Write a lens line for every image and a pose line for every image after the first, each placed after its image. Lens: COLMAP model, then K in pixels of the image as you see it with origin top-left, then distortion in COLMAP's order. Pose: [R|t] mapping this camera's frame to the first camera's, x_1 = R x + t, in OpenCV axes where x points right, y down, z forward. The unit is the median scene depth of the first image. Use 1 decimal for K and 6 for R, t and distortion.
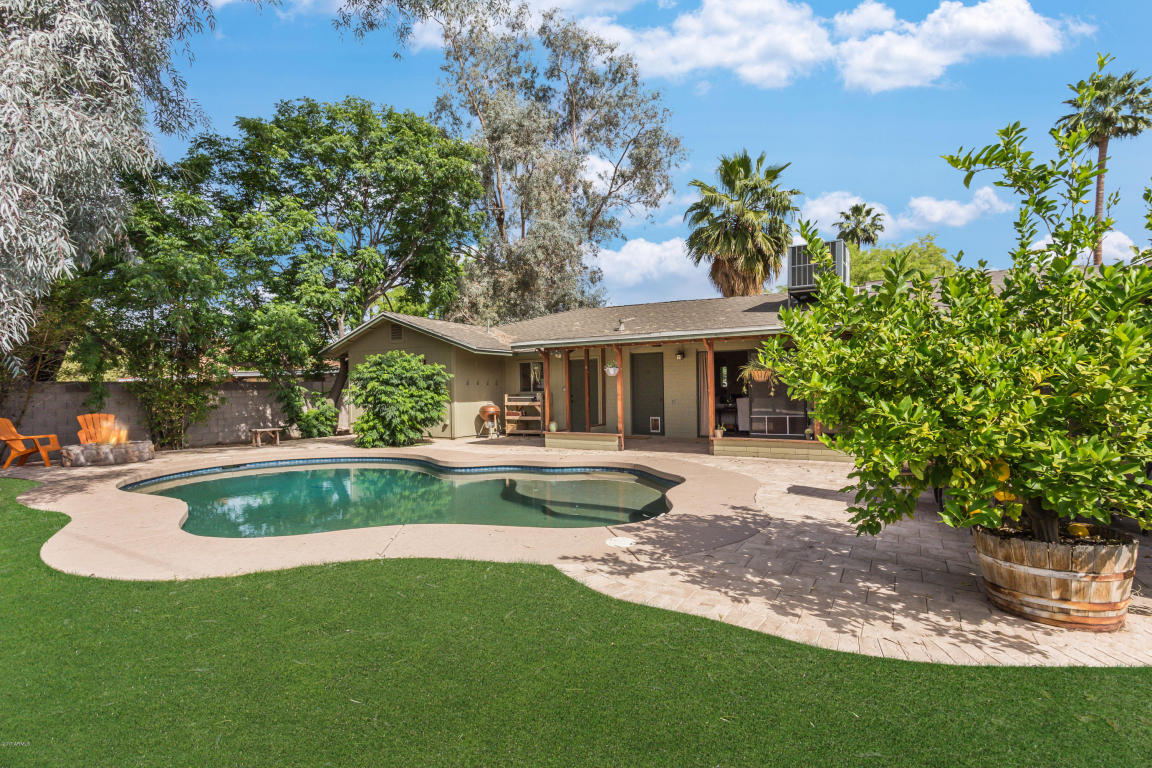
lens RADIAL K [[568.0, 0, 560.8], [0, 568.0, 391.3], [0, 0, 1]] dist [0.001650, 0.000269]
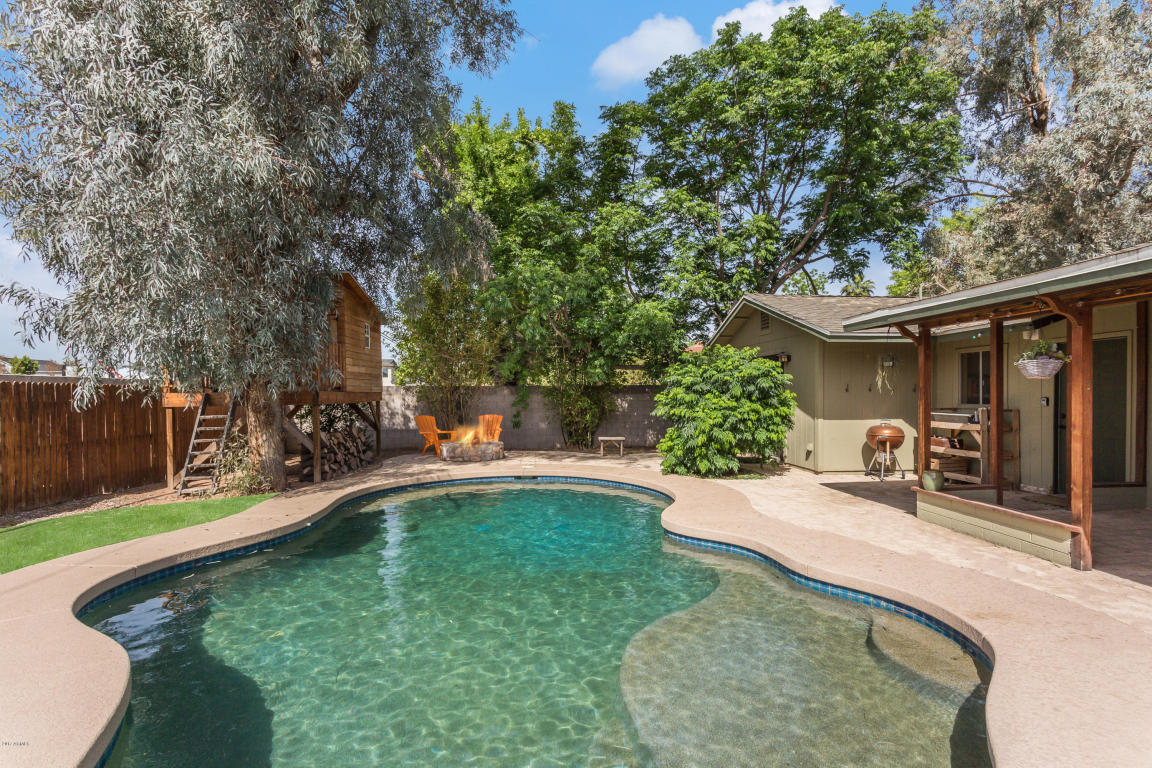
lens RADIAL K [[568.0, 0, 560.8], [0, 568.0, 391.3], [0, 0, 1]] dist [0.001650, 0.000269]
pose [[0.581916, 0.010781, -0.813177, 0.187720], [-0.005051, 0.999941, 0.009642, -0.017512], [0.813233, -0.001503, 0.581936, 0.417973]]
